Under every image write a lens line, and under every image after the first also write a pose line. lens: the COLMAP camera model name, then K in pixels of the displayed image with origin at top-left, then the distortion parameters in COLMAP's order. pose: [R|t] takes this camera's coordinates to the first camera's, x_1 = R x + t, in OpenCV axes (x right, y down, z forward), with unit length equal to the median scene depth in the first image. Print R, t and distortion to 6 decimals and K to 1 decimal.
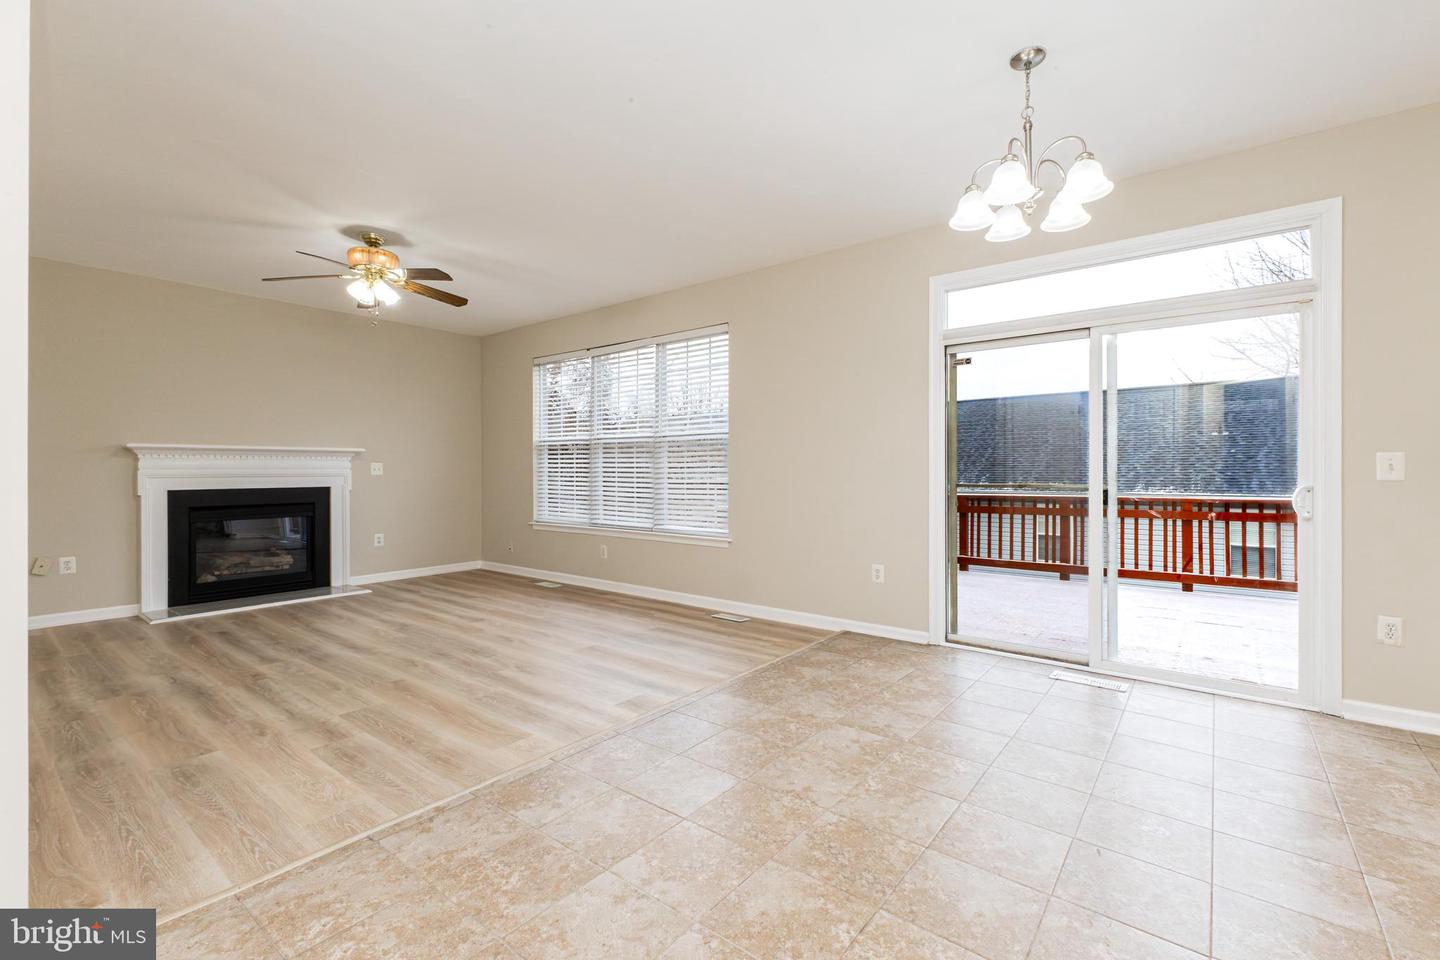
lens RADIAL K [[624.1, 0, 719.3], [0, 624.1, 468.6], [0, 0, 1]] dist [0.013995, -0.002514]
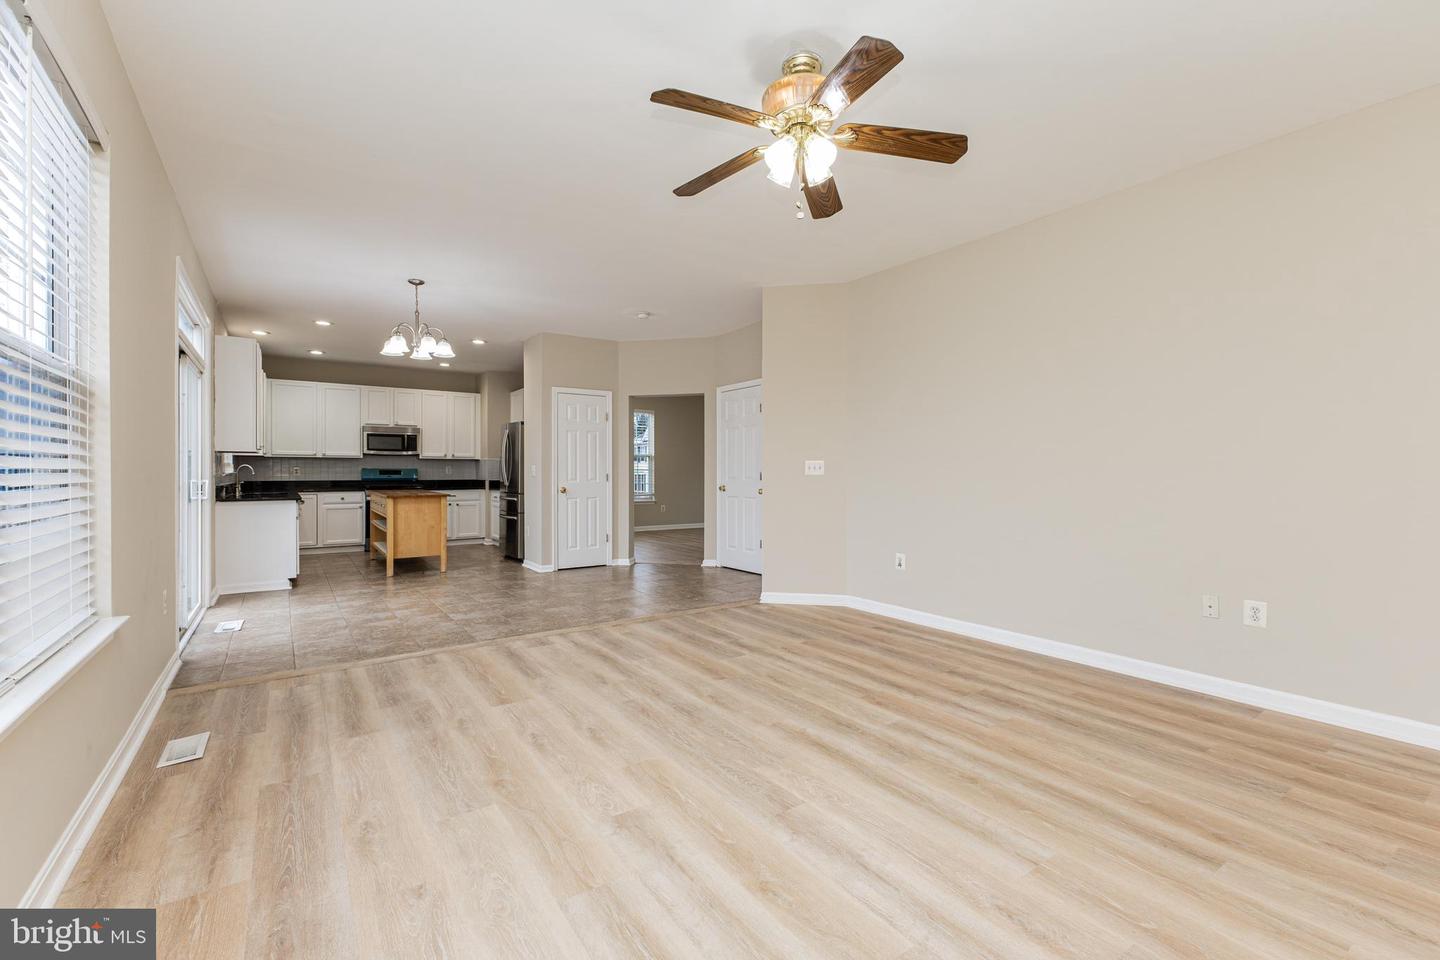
lens RADIAL K [[624.1, 0, 721.7], [0, 624.1, 475.5], [0, 0, 1]] dist [0.013995, -0.002514]
pose [[-0.960463, 0.000773, 0.278406, -0.716614], [-0.000919, 0.999982, -0.005945, 0.016955], [-0.278406, -0.005966, -0.960445, 1.771450]]
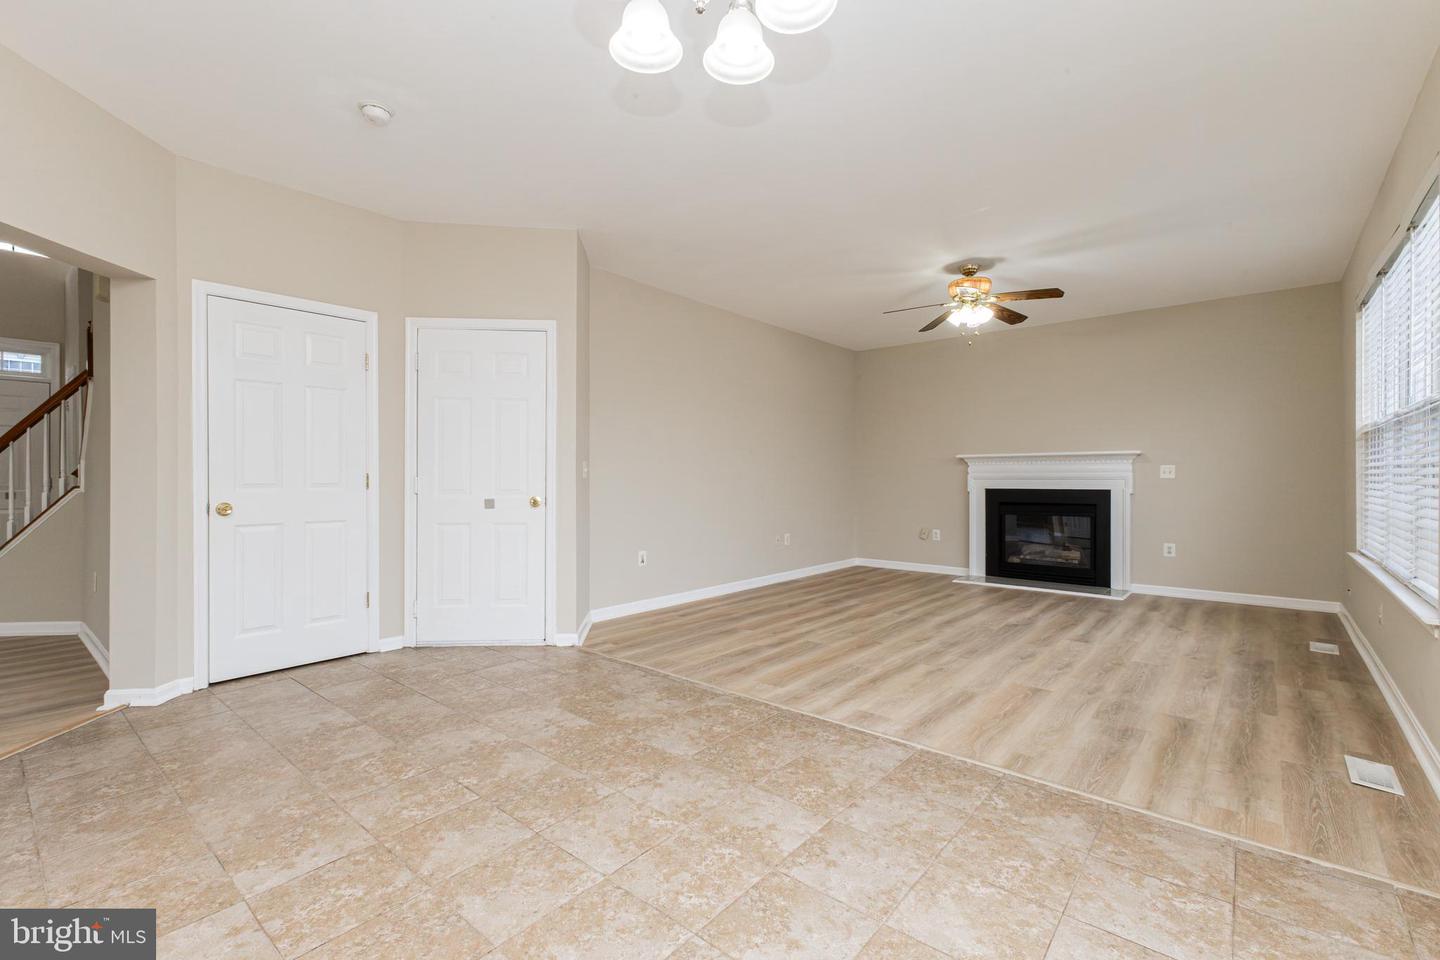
lens RADIAL K [[624.1, 0, 723.7], [0, 624.1, 478.5], [0, 0, 1]] dist [0.013995, -0.002514]
pose [[-0.022325, 0.004201, -0.999742, 0.665493], [0.006273, 0.999972, 0.004062, 0.004819], [0.999731, -0.006180, -0.022351, 0.651333]]
